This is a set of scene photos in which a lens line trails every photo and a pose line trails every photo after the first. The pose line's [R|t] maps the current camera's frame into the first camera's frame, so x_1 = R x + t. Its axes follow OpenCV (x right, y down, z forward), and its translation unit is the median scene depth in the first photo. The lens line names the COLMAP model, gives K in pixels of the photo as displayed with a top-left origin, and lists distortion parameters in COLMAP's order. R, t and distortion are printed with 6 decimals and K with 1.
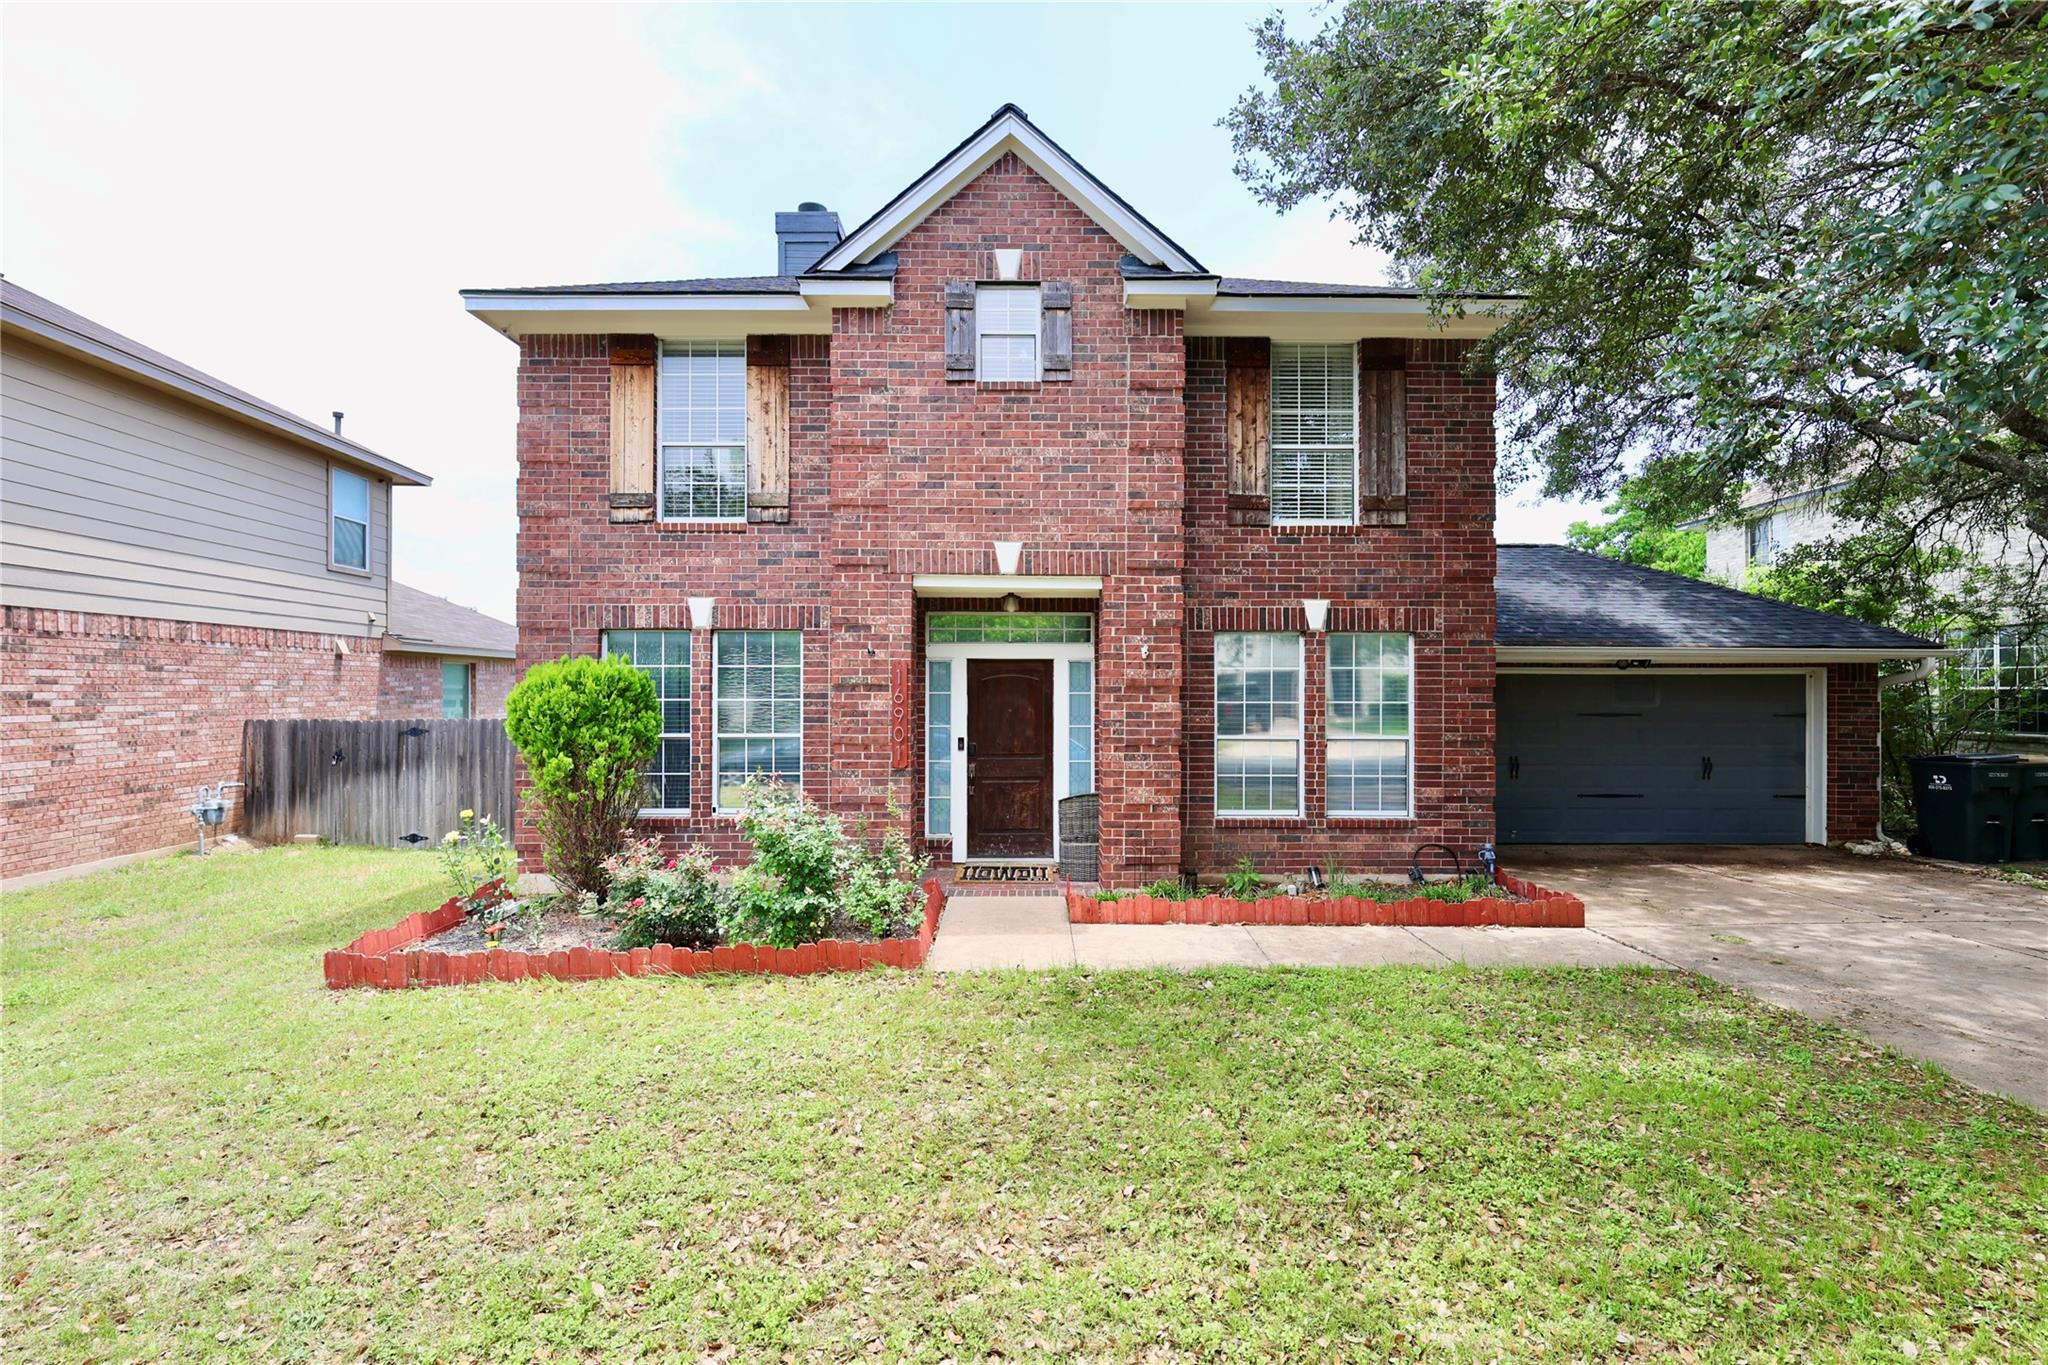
lens RADIAL K [[914.3, 0, 1022.0], [0, 914.3, 685.5], [0, 0, 1]] dist [-0.001459, -0.000030]
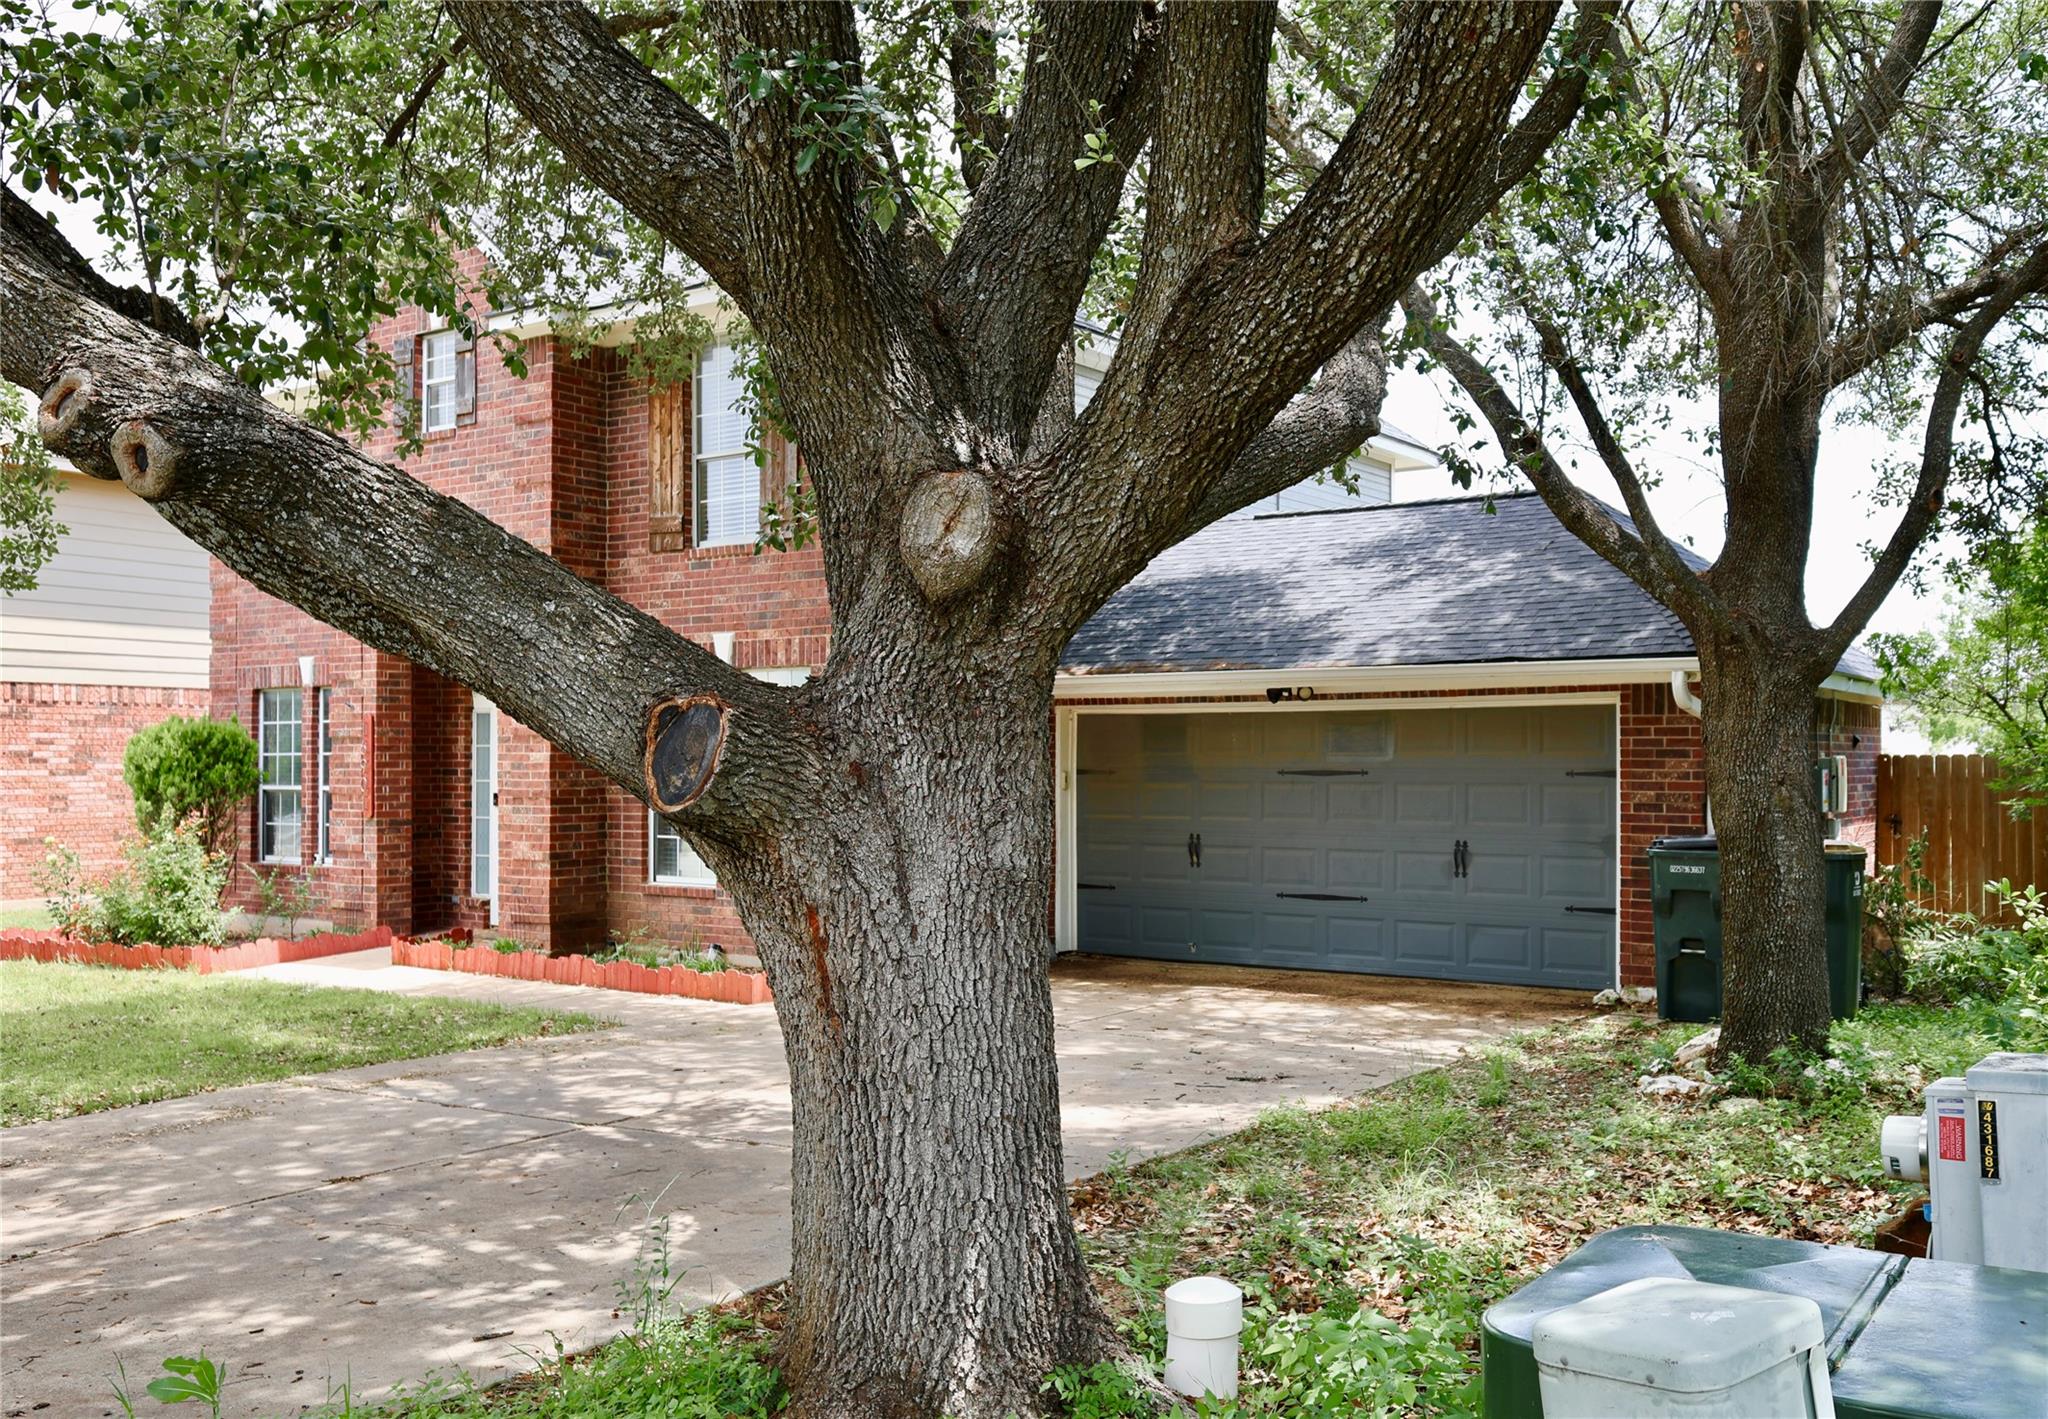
lens RADIAL K [[1701.0, 0, 1024.1], [0, 1701.0, 711.6], [0, 0, 1]] dist [-0.000080, 0.000082]
pose [[0.824758, -0.019342, -0.565156, 1.345124], [0.006343, 0.999668, -0.024956, 0.020118], [0.565451, 0.016998, 0.824607, -0.138941]]
